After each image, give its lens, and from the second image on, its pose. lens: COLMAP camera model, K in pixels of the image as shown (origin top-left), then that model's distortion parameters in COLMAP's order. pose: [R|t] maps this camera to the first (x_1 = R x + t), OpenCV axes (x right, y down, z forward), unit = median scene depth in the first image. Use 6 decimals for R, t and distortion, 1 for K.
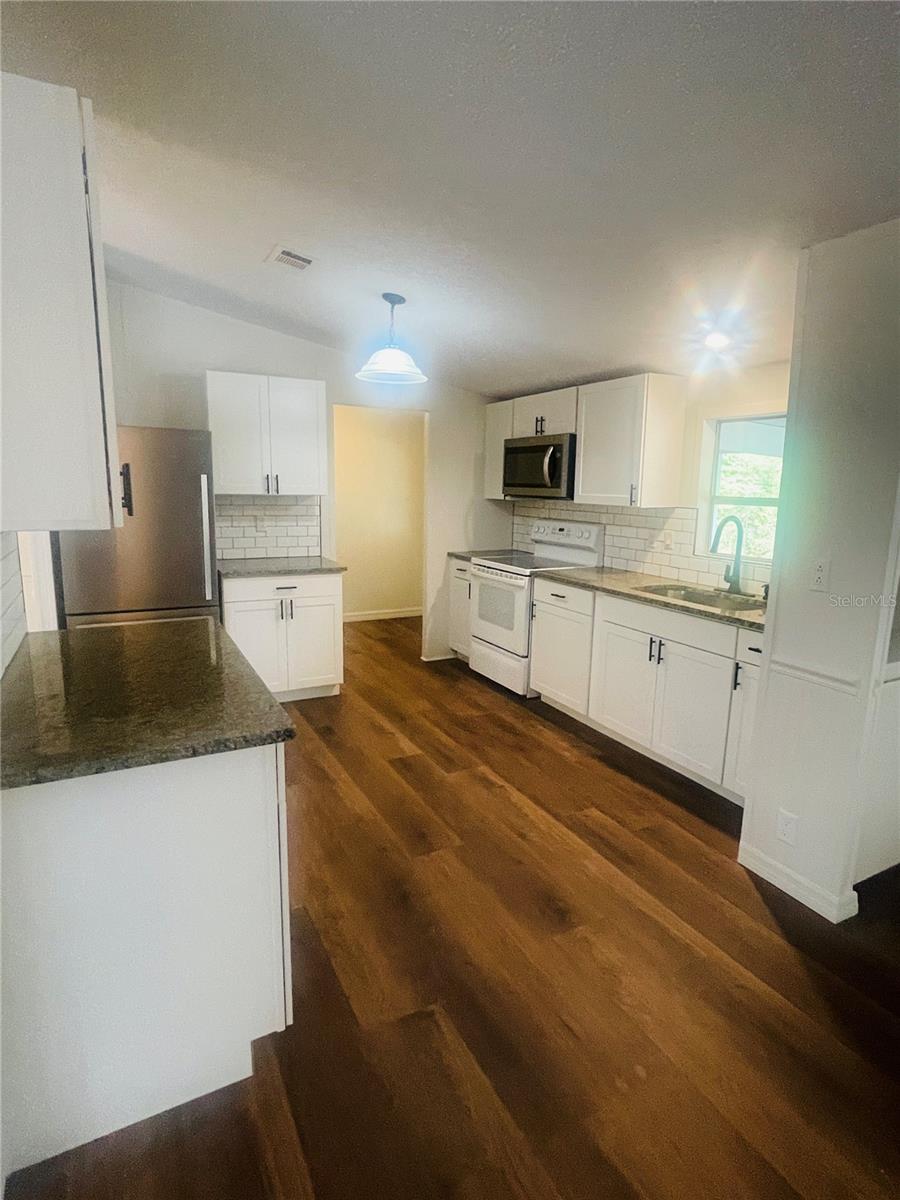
lens RADIAL K [[630.1, 0, 450.0], [0, 630.1, 600.0], [0, 0, 1]] dist [-0.020932, 0.005613]
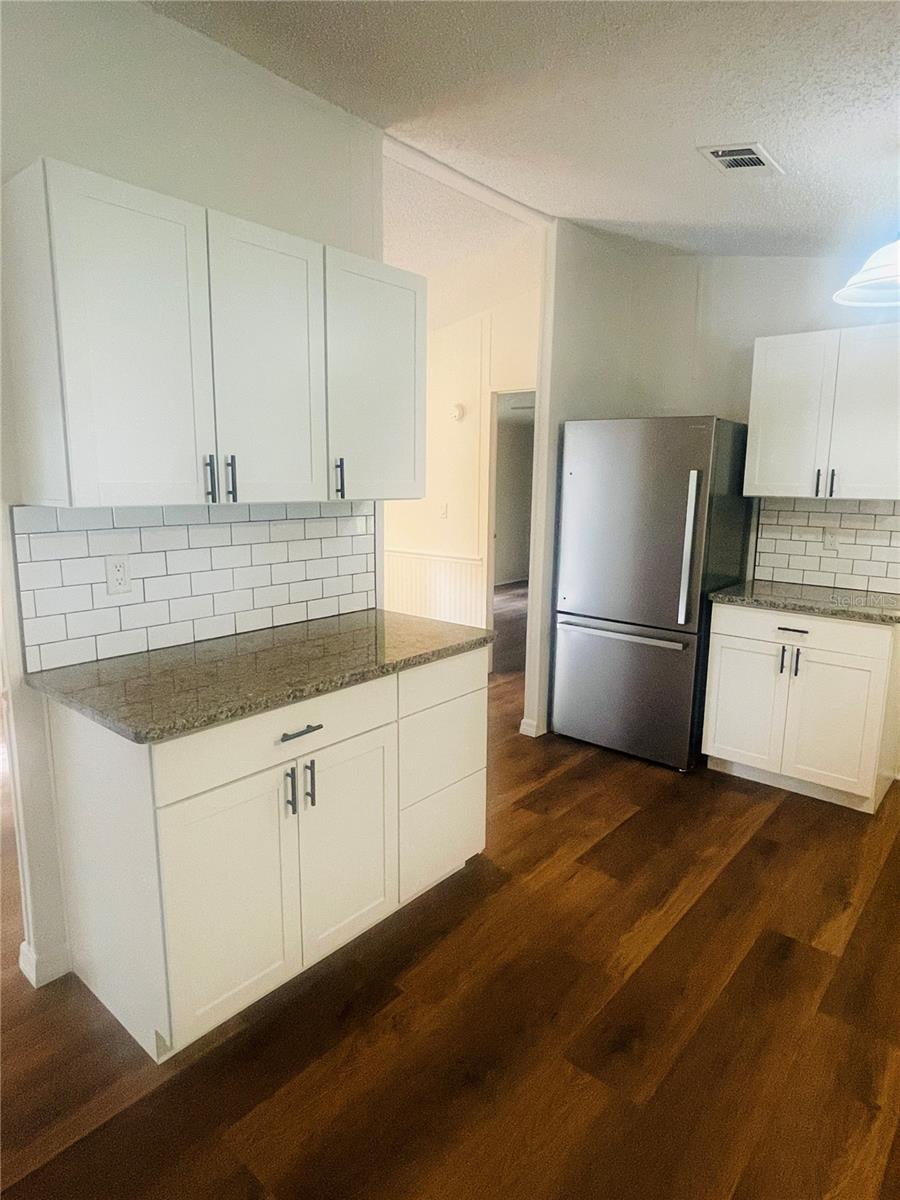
lens RADIAL K [[698.9, 0, 460.2], [0, 698.9, 594.5], [0, 0, 1]] dist [-0.002391, -0.003286]
pose [[0.381066, 0.140475, -0.913814, 0.302881], [-0.172495, 0.981837, 0.079001, -0.055712], [0.908314, 0.127524, 0.398376, 0.349350]]
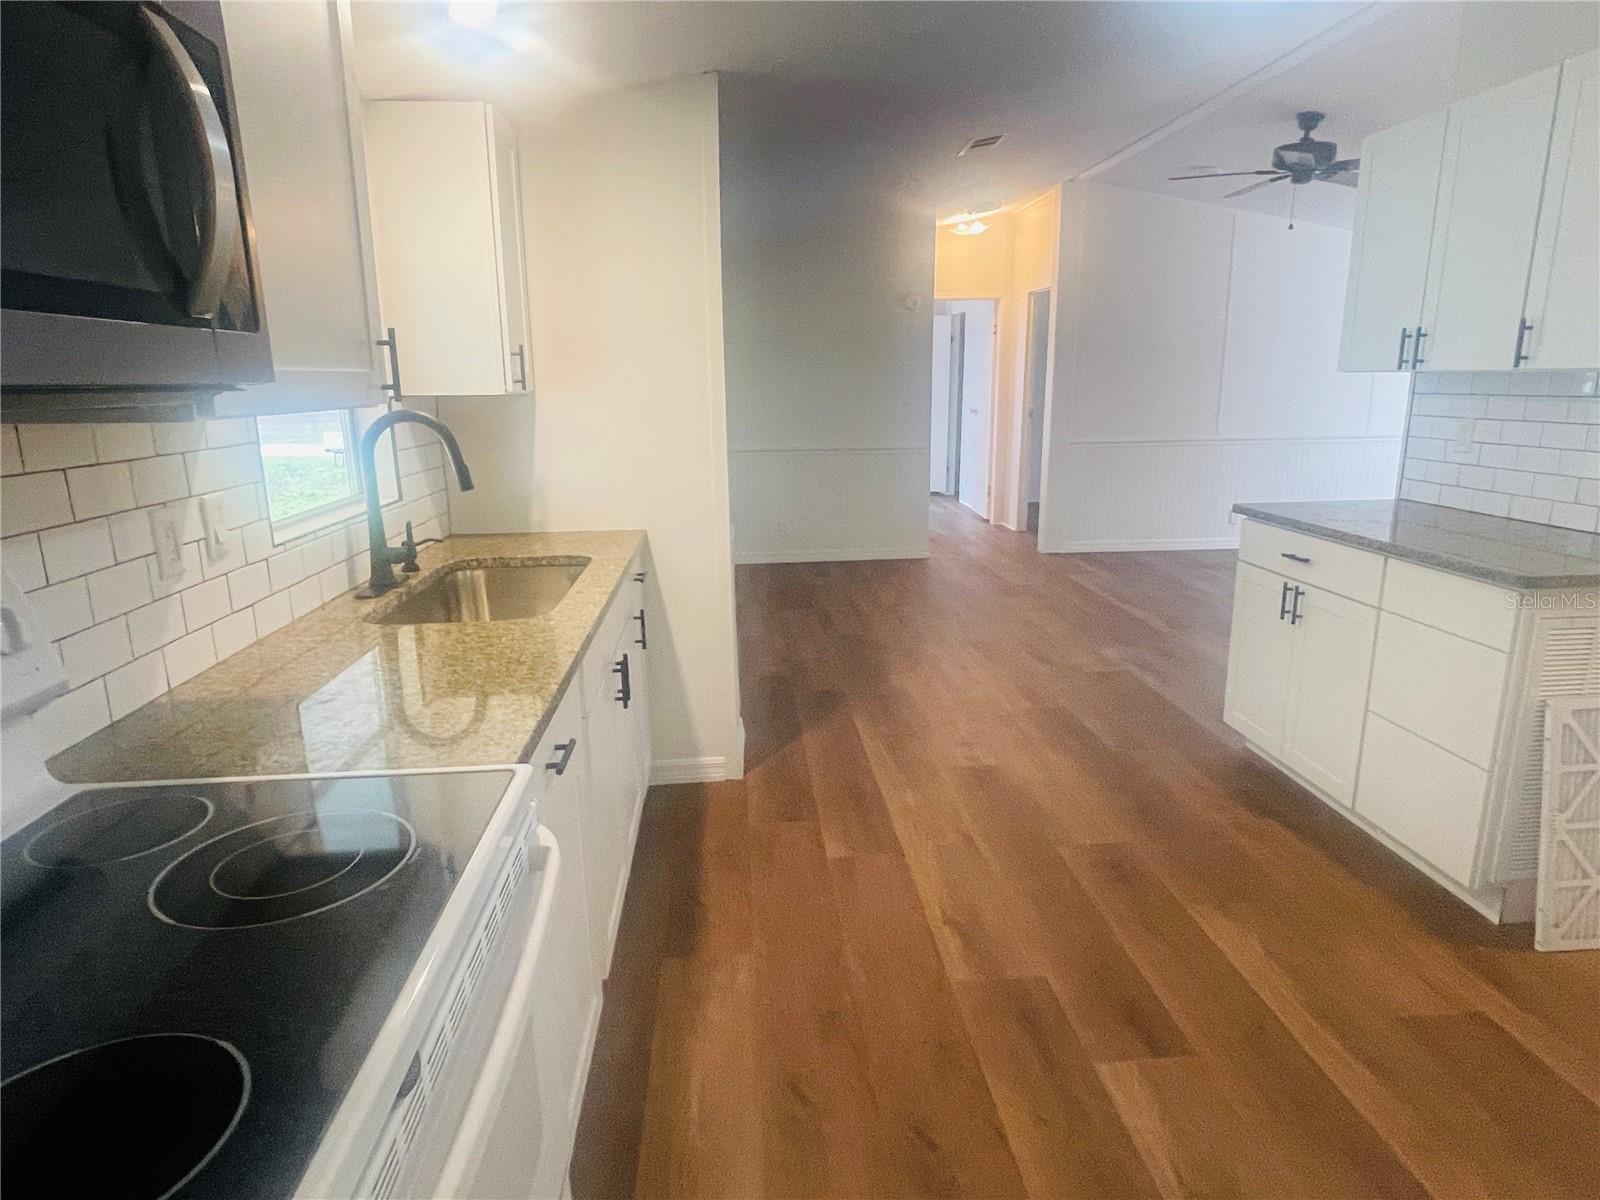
lens RADIAL K [[931.9, 0, 793.7], [0, 931.9, 592.9], [0, 0, 1]] dist [-0.002391, -0.003286]
pose [[-0.915642, -0.091428, 0.391460, -0.062686], [0.076463, 0.916404, 0.392883, -0.212447], [-0.394656, 0.389672, -0.832107, 1.234667]]
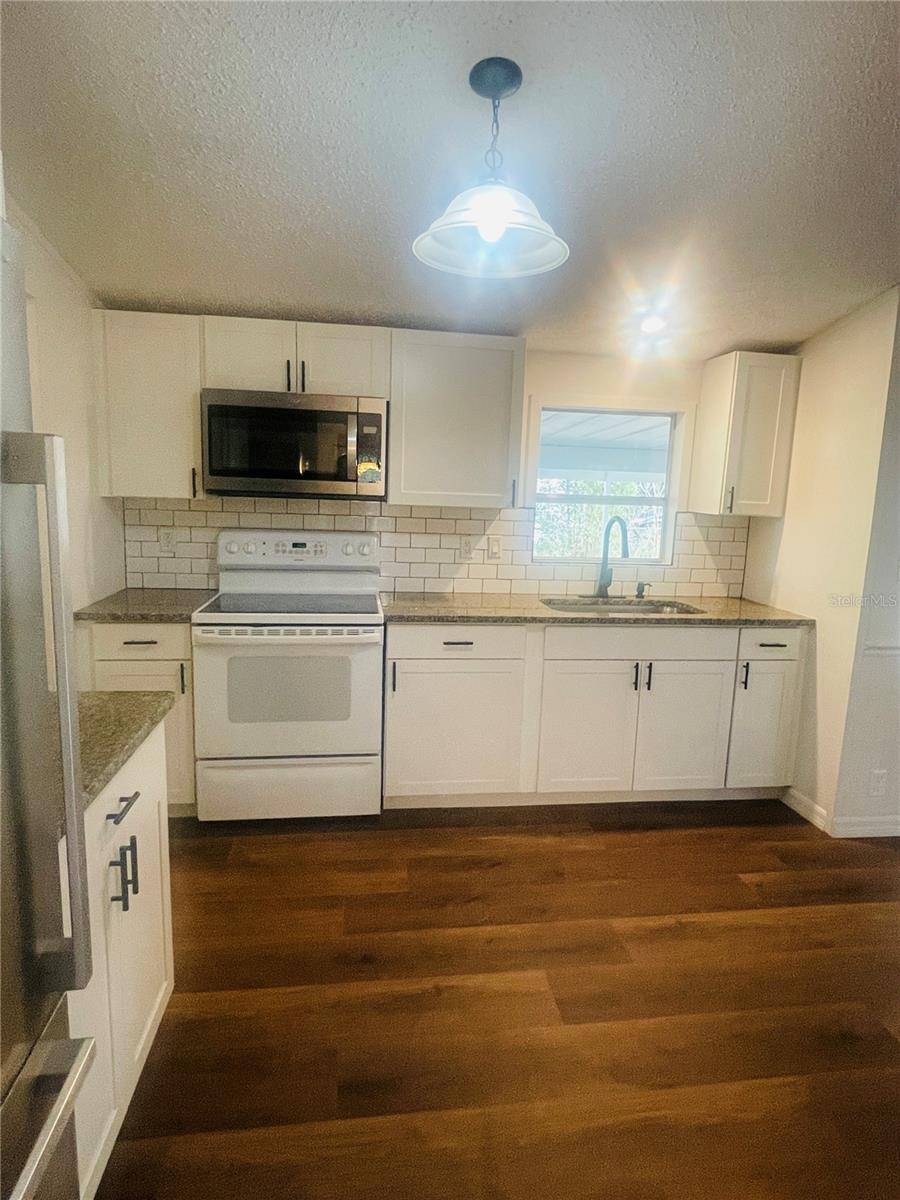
lens RADIAL K [[698.9, 0, 460.2], [0, 698.9, 594.5], [0, 0, 1]] dist [-0.002391, -0.003286]
pose [[0.327550, -0.149554, 0.932923, -0.511375], [0.140553, 0.984120, 0.108413, -0.136750], [-0.934321, 0.095614, 0.343368, 0.720146]]
